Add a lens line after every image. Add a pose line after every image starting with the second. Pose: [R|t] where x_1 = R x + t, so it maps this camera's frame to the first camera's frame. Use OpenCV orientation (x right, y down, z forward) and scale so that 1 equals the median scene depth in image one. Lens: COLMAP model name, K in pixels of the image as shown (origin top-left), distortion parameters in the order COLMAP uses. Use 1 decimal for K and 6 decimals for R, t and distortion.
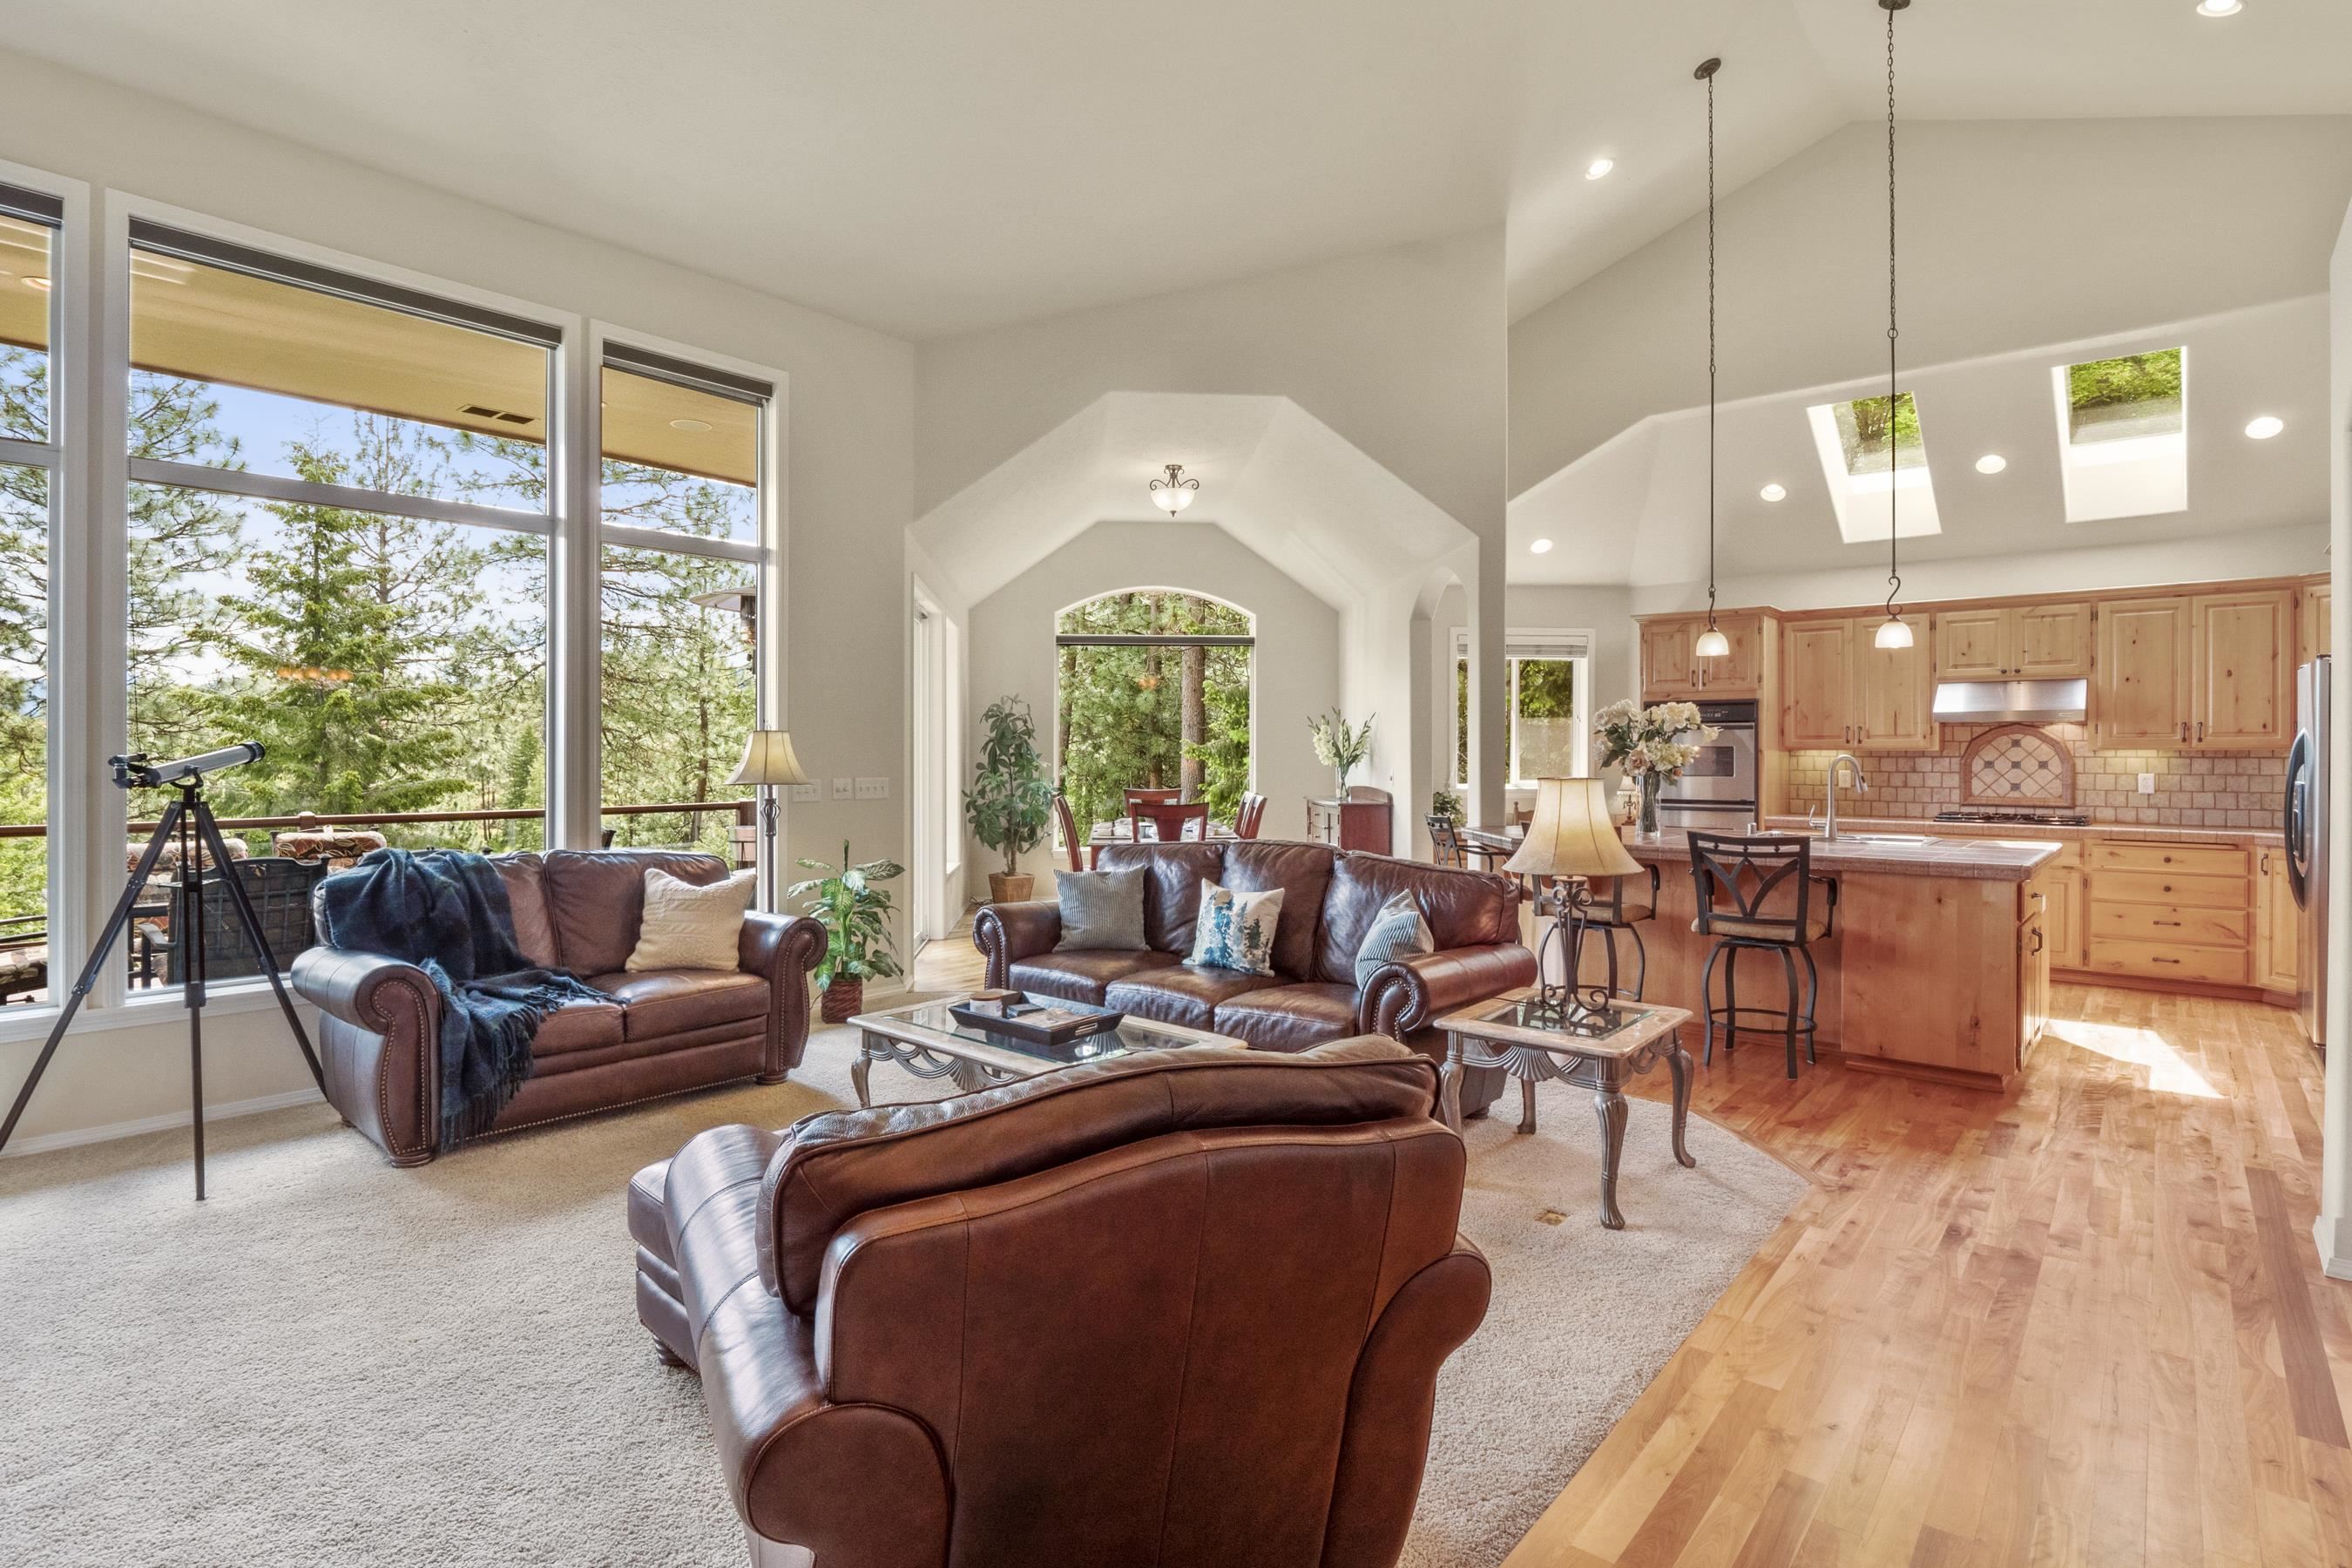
lens RADIAL K [[1149.5, 0, 1164.9], [0, 1149.5, 752.6], [0, 0, 1]] dist [-0.018108, 0.000677]
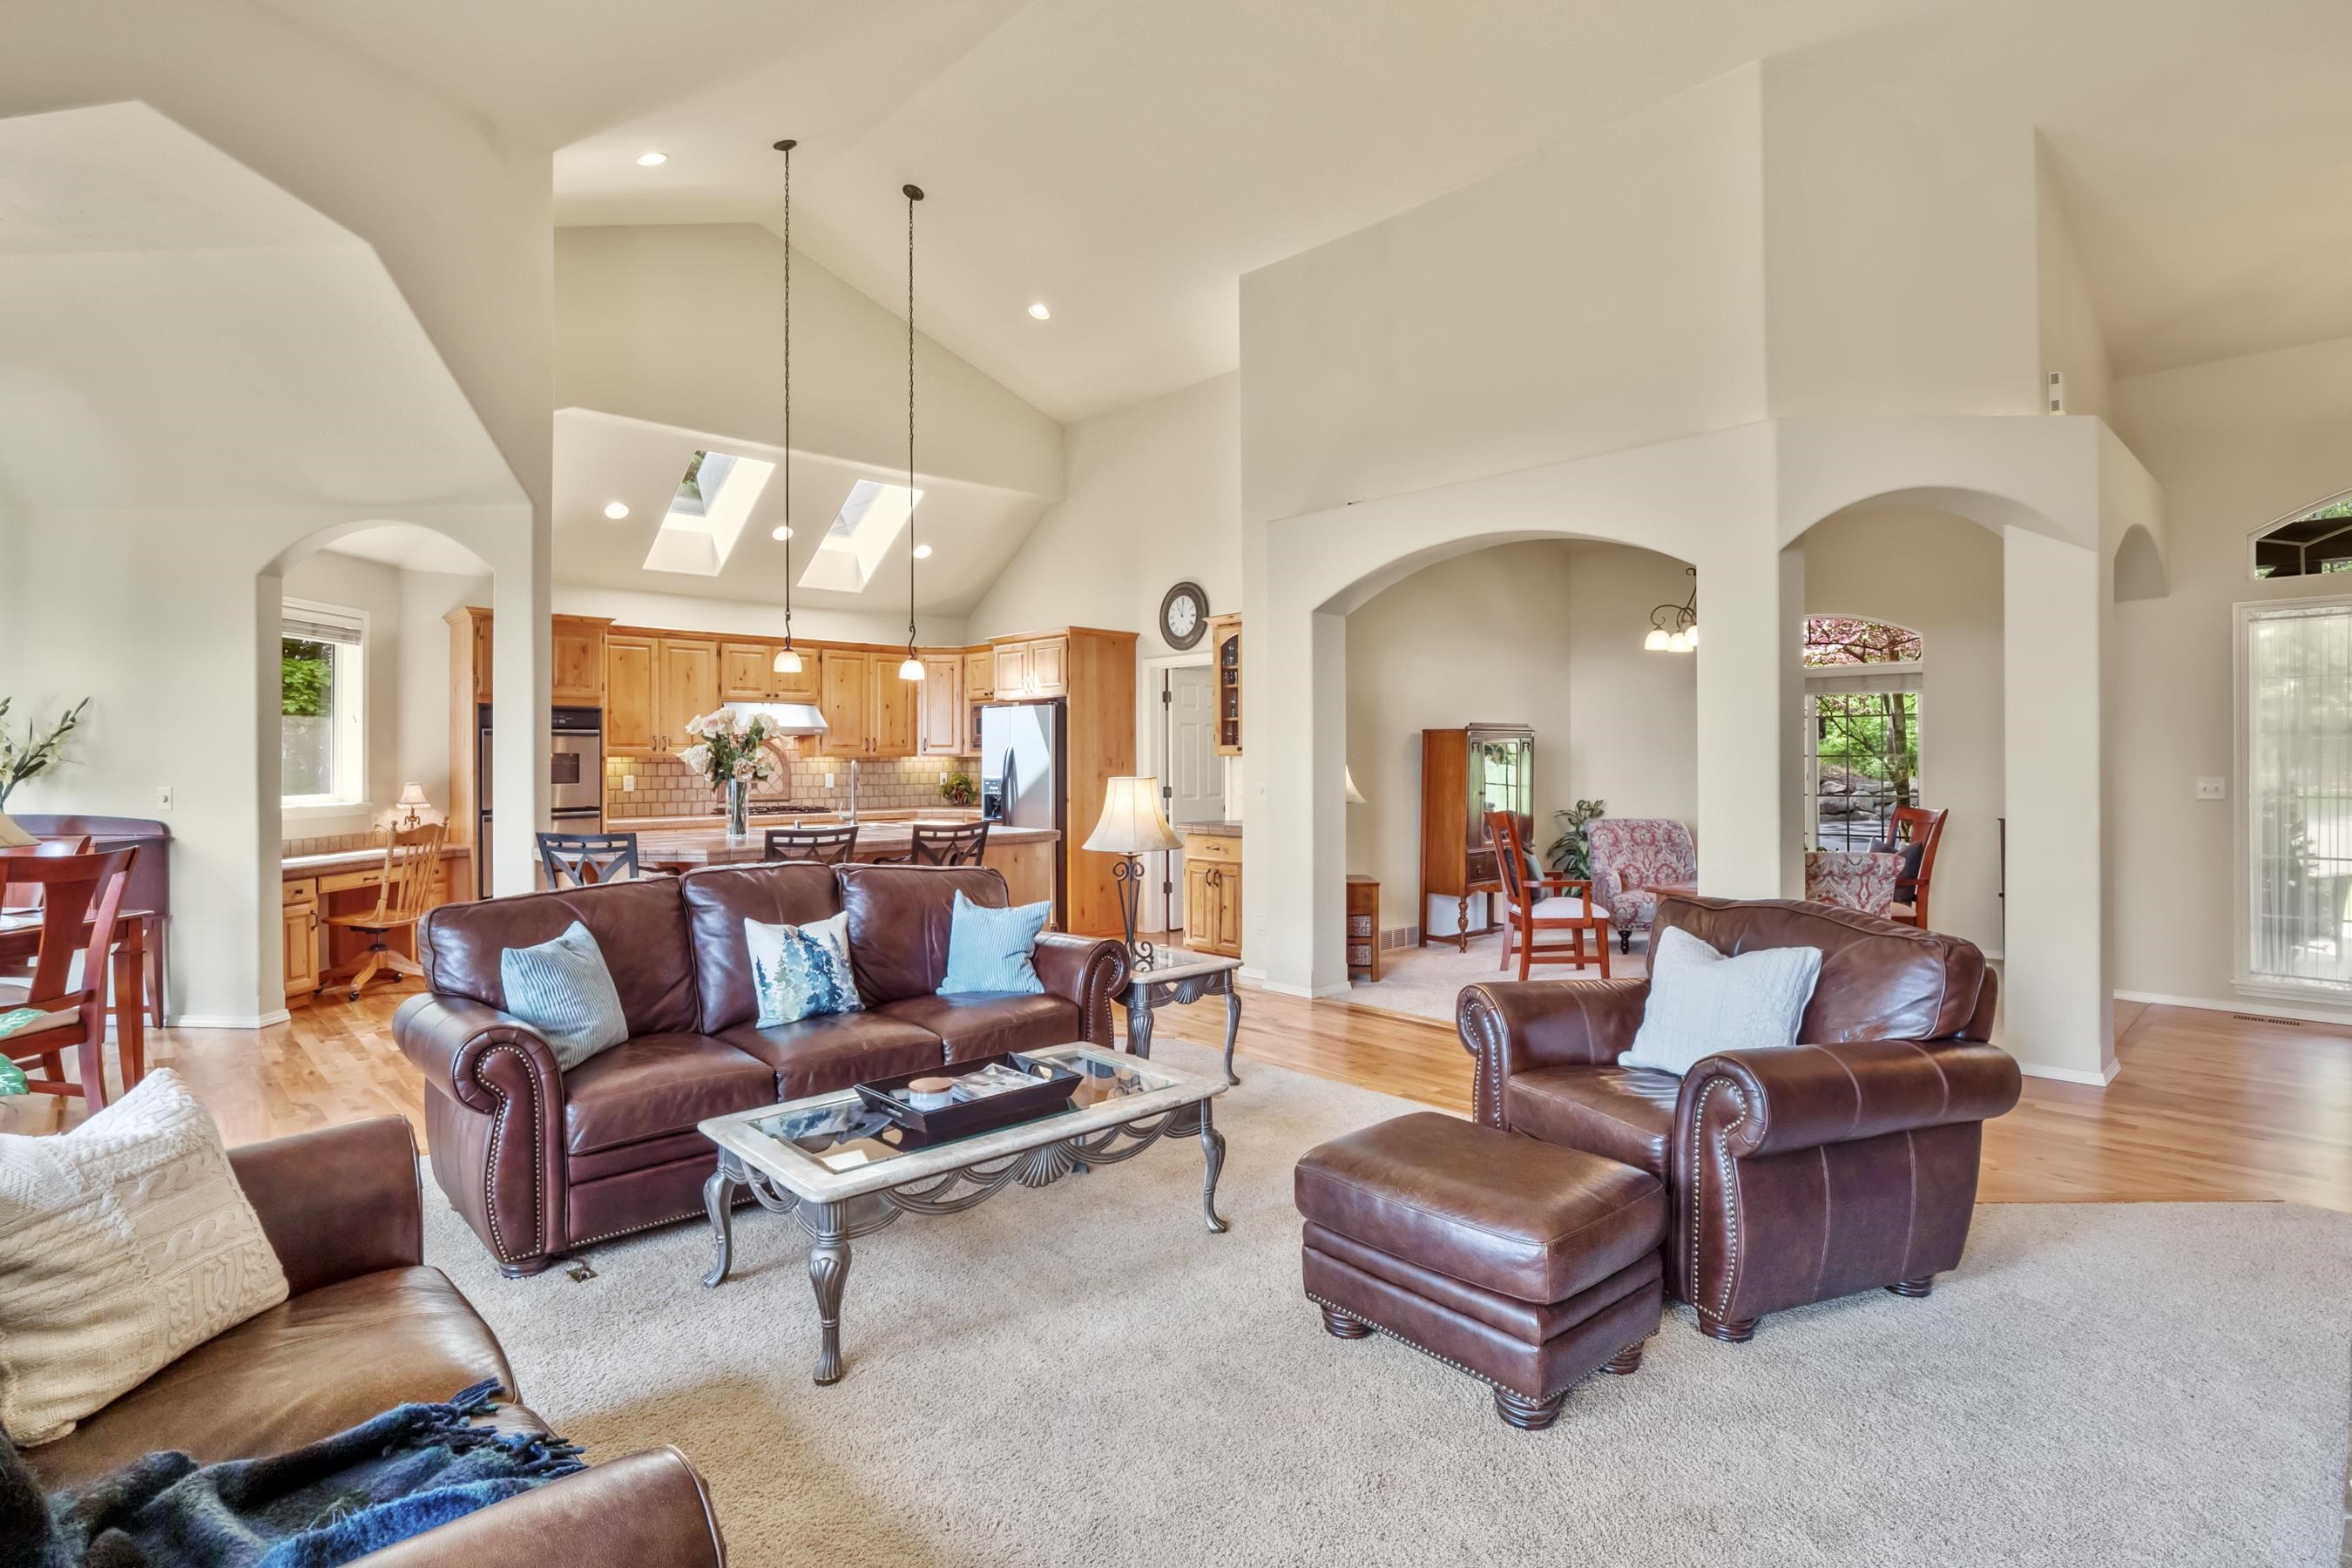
lens RADIAL K [[1149.5, 0, 1164.9], [0, 1149.5, 752.6], [0, 0, 1]] dist [-0.018108, 0.000677]
pose [[0.101628, 0.004007, 0.994814, -0.512431], [0.002732, 0.999987, -0.004307, -0.000457], [-0.994819, 0.003155, 0.101616, 0.447120]]
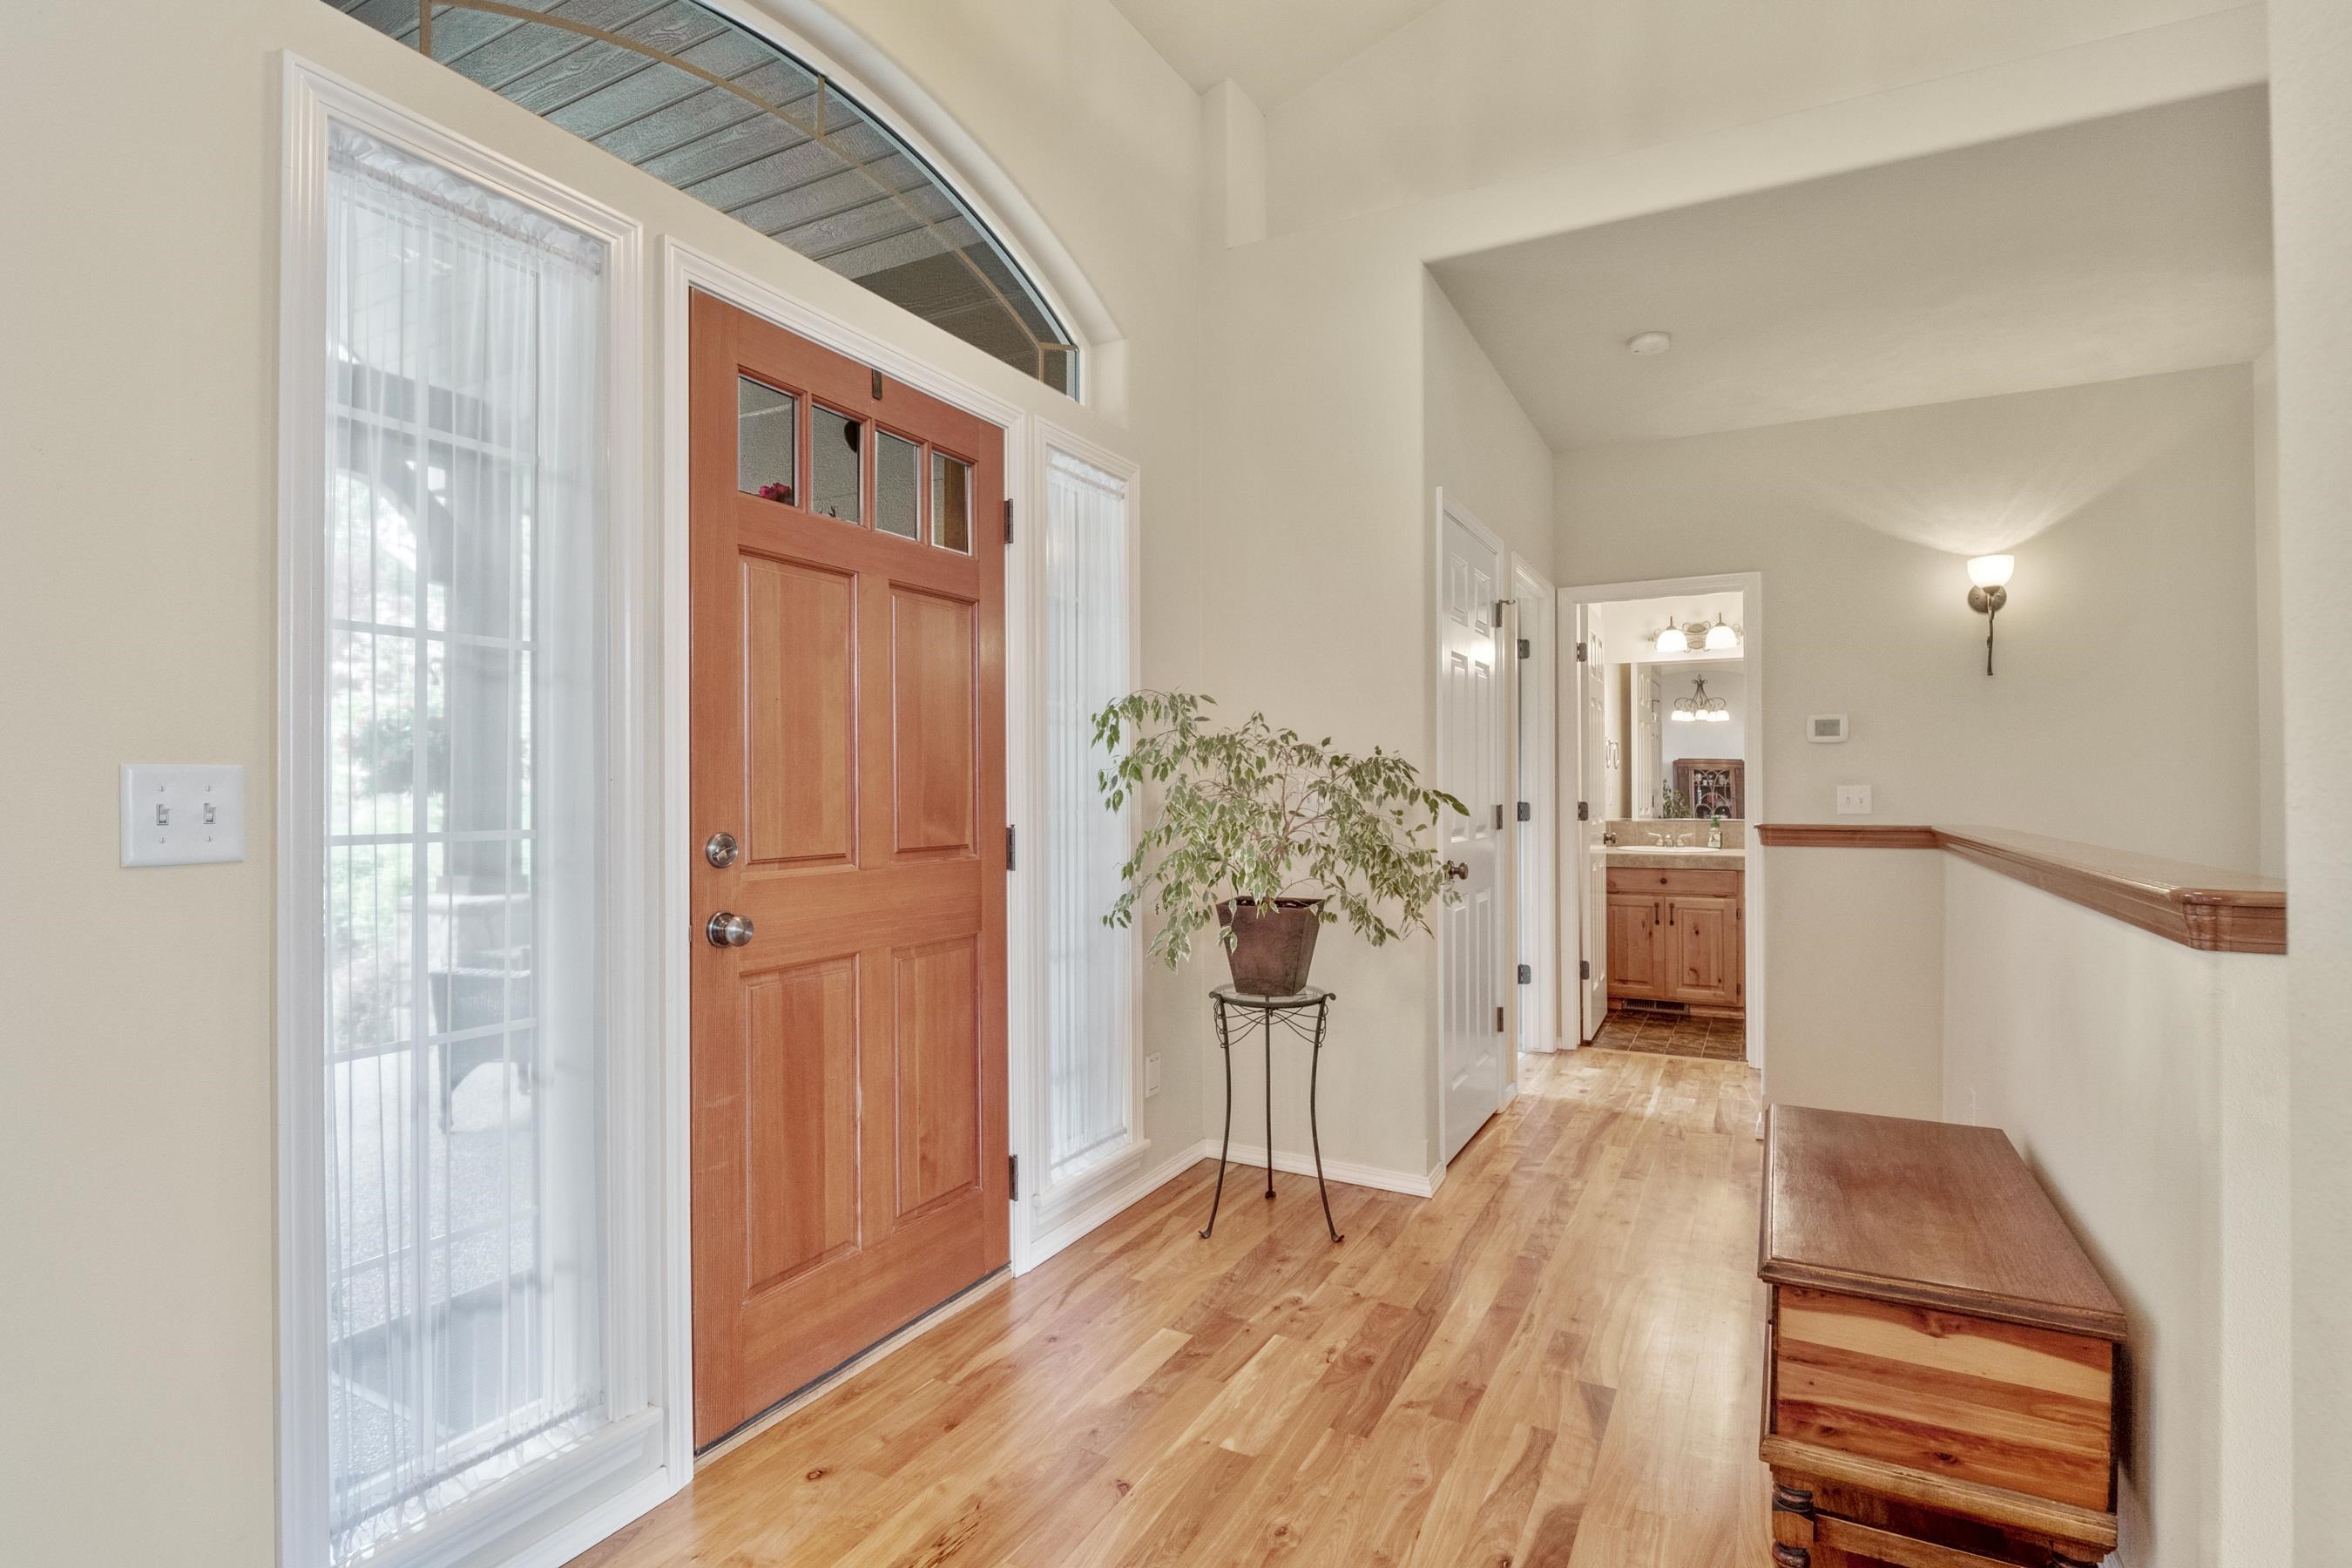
lens RADIAL K [[1145.1, 0, 1163.6], [0, 1145.1, 780.7], [0, 0, 1]] dist [-0.004772, -0.000068]
pose [[-0.973894, 0.001359, -0.226997, 0.317612], [0.004113, 0.999924, -0.011662, 0.023642], [0.226964, -0.012292, -0.973826, -0.032344]]
